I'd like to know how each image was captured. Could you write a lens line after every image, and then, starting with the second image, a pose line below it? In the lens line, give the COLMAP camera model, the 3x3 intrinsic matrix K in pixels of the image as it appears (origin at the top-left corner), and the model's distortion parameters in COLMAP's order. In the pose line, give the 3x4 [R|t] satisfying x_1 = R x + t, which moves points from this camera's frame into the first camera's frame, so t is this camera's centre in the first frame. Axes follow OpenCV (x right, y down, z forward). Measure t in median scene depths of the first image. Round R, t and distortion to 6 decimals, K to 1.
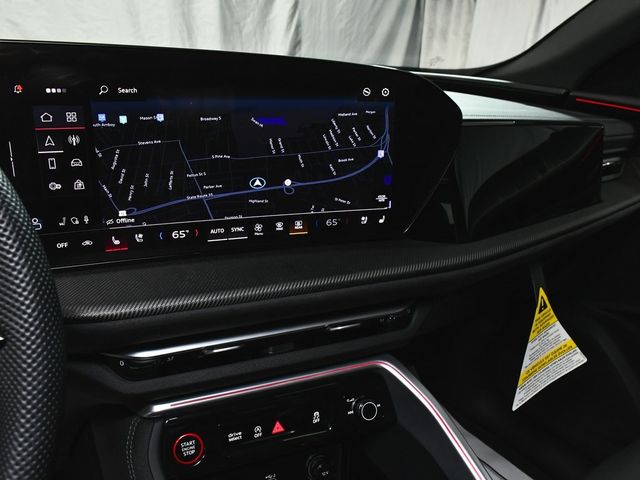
lens RADIAL K [[546.7, 0, 320.0], [0, 546.7, 240.0], [0, 0, 1]] dist [-0.012006, 0.009438]
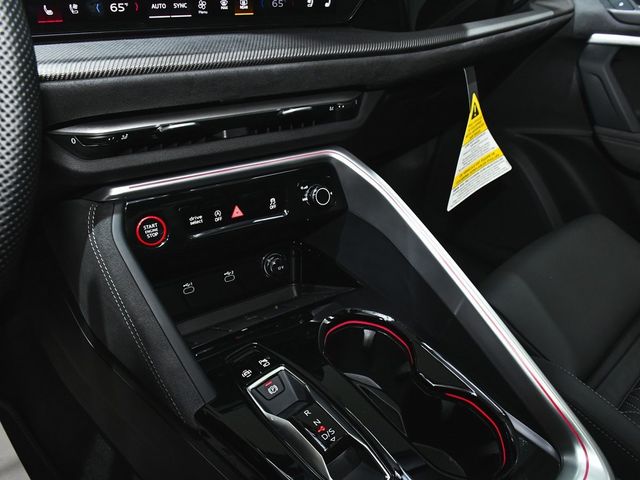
lens RADIAL K [[546.7, 0, 320.0], [0, 546.7, 240.0], [0, 0, 1]] dist [-0.012006, 0.009438]
pose [[0.987868, -0.067169, 0.140021, -0.066774], [0.037276, 0.977825, 0.206081, 0.178830], [-0.150758, -0.198361, 0.968465, -0.026692]]
